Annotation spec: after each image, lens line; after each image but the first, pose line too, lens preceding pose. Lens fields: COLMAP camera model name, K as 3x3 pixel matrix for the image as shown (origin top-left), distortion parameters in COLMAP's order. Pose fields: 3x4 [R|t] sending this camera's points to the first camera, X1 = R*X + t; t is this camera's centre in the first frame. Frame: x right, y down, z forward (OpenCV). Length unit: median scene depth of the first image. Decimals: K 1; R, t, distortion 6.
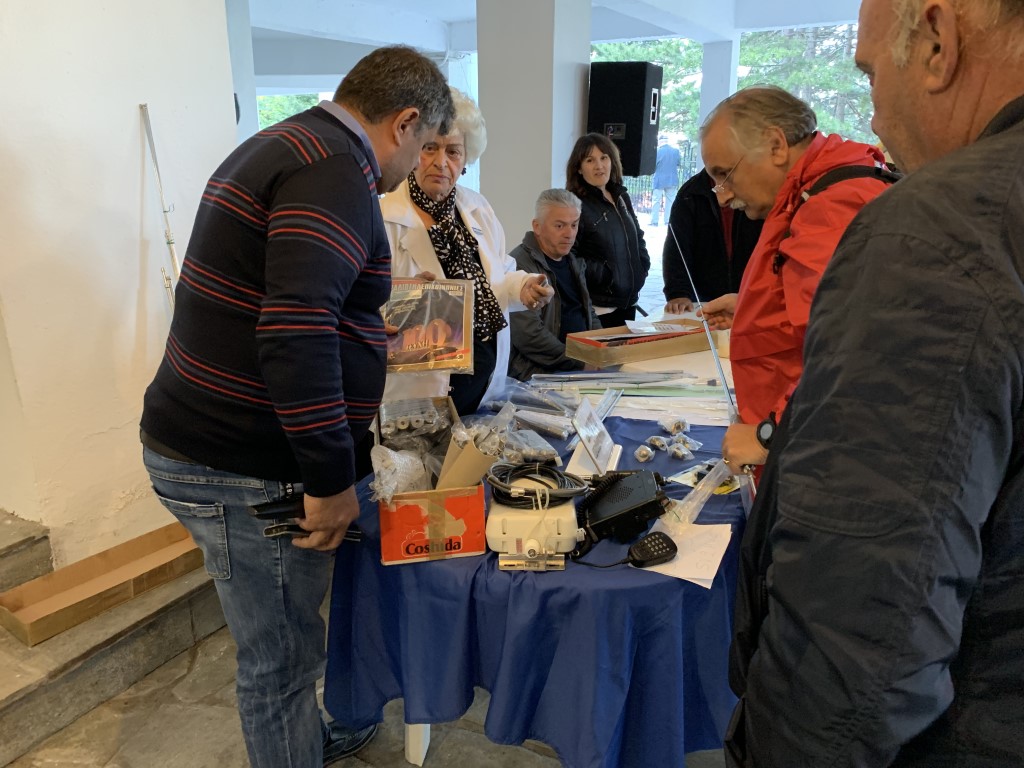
lens RADIAL K [[799.0, 0, 512.0], [0, 799.0, 384.0], [0, 0, 1]] dist [-0.000918, 0.001248]
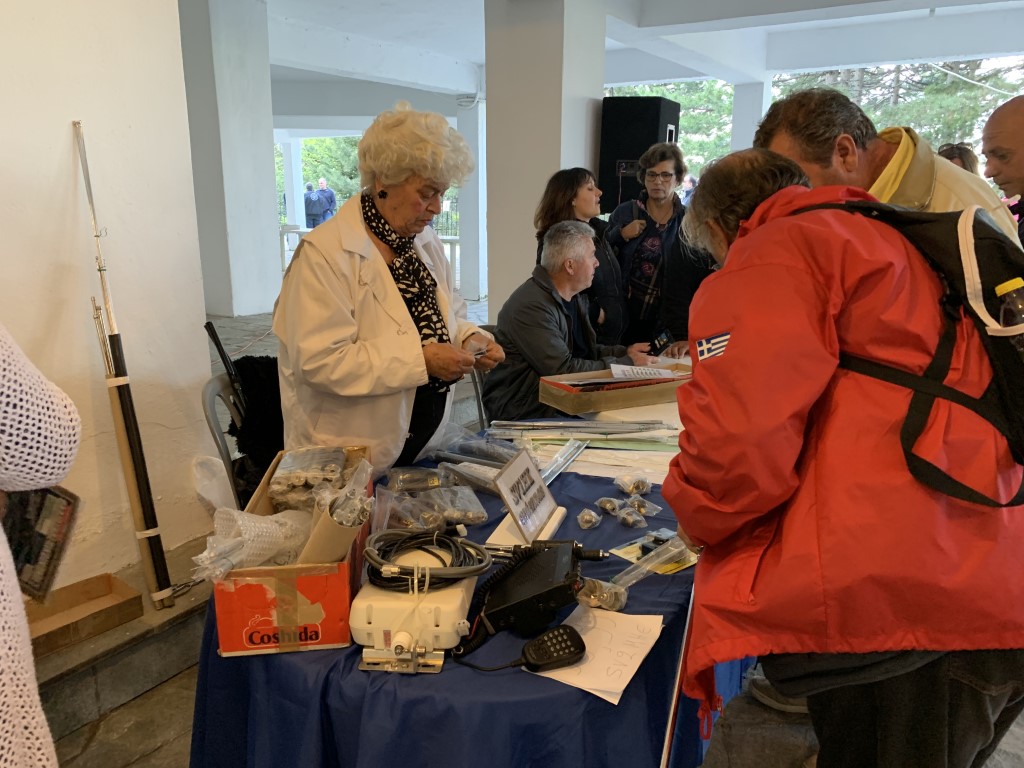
lens RADIAL K [[805.3, 0, 512.0], [0, 805.3, 384.0], [0, 0, 1]] dist [0.001462, 0.009035]
pose [[0.998861, 0.019759, -0.043440, 0.150399], [-0.022015, 0.998400, -0.052082, -0.012829], [0.042341, 0.052979, 0.997698, 0.167078]]
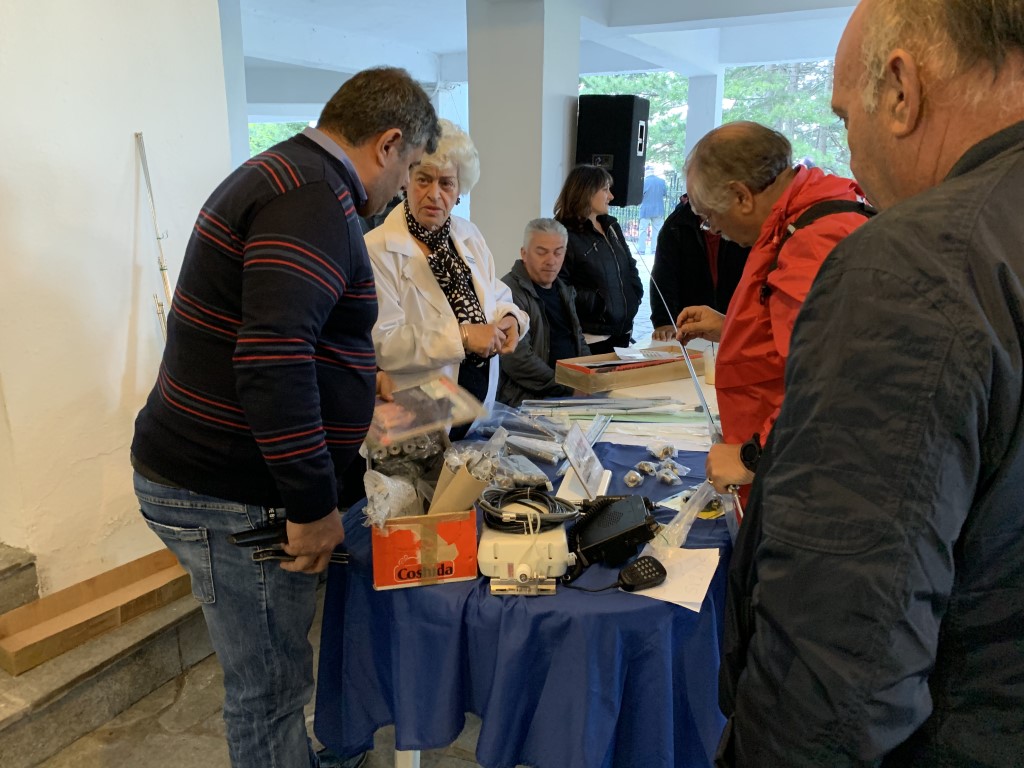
lens RADIAL K [[797.1, 0, 517.7], [0, 797.1, 381.3], [0, 0, 1]] dist [0.003868, -0.007681]
pose [[0.999777, 0.001514, 0.021087, -0.003421], [-0.000748, 0.999342, -0.036276, 0.000442], [-0.021128, 0.036252, 0.999119, -0.013687]]
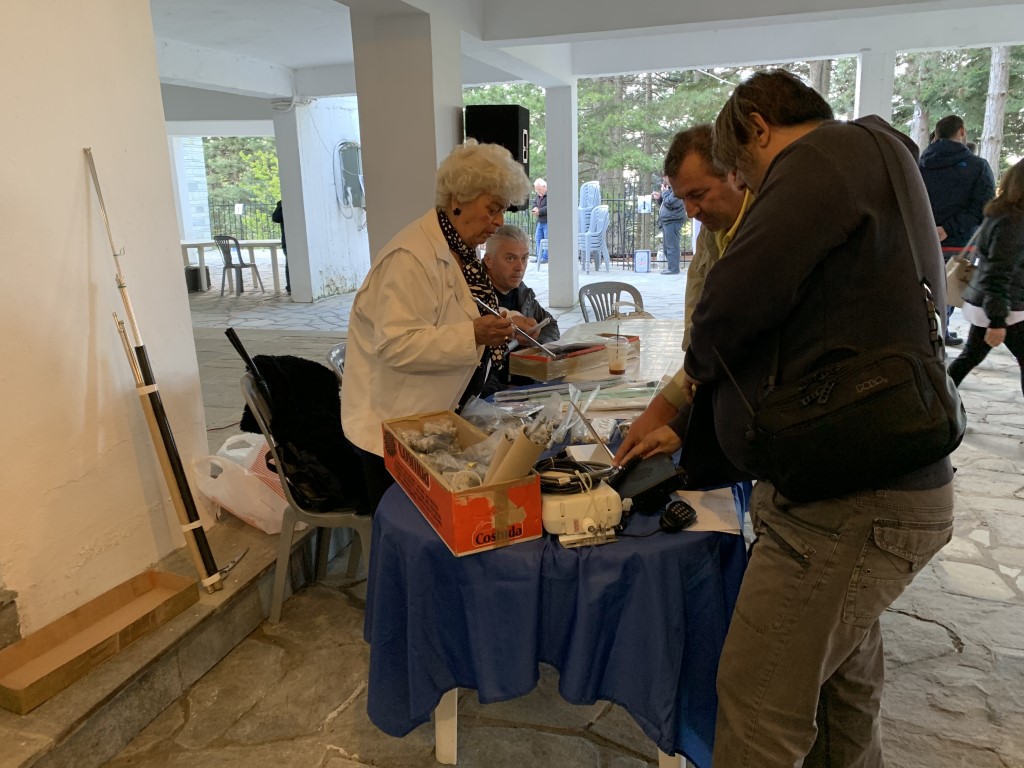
lens RADIAL K [[790.2, 0, 536.6], [0, 790.2, 369.9], [0, 0, 1]] dist [0.000915, -0.002435]
pose [[0.974042, -0.076444, 0.213069, -0.242913], [0.089348, 0.994663, -0.051591, 0.034629], [-0.207988, 0.069289, 0.975674, -0.087372]]
